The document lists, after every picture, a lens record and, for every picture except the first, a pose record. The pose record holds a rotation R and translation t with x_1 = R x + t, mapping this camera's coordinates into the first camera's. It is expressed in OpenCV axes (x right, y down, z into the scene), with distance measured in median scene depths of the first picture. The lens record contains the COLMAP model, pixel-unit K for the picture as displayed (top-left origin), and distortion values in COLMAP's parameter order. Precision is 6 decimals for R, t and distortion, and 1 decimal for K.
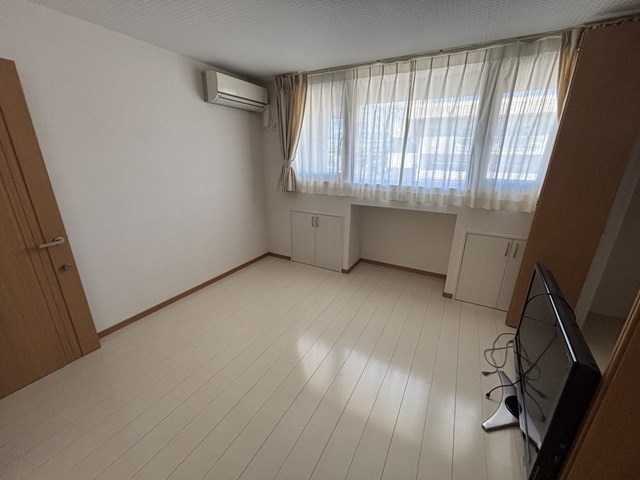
lens RADIAL K [[257.5, 0, 319.9], [0, 257.5, 235.5], [0, 0, 1]] dist [0.006541, -0.000544]
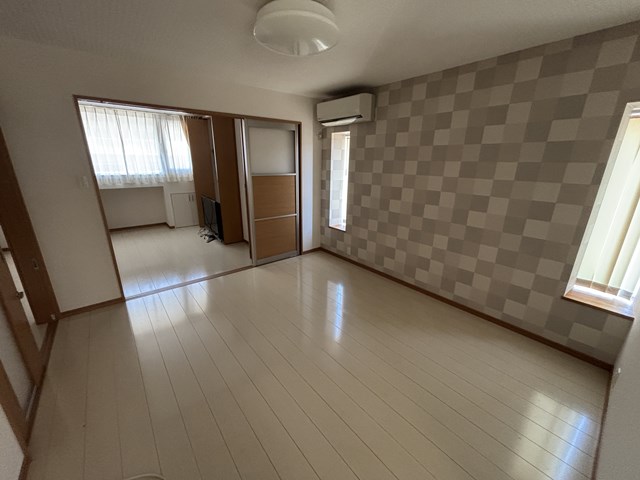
lens RADIAL K [[257.5, 0, 317.8], [0, 257.5, 238.7], [0, 0, 1]] dist [0.006541, -0.000544]
pose [[0.390832, -0.277669, 0.877582, -0.957545], [0.278916, 0.944315, 0.174568, 0.311122], [-0.877186, 0.176545, 0.446515, -0.980633]]
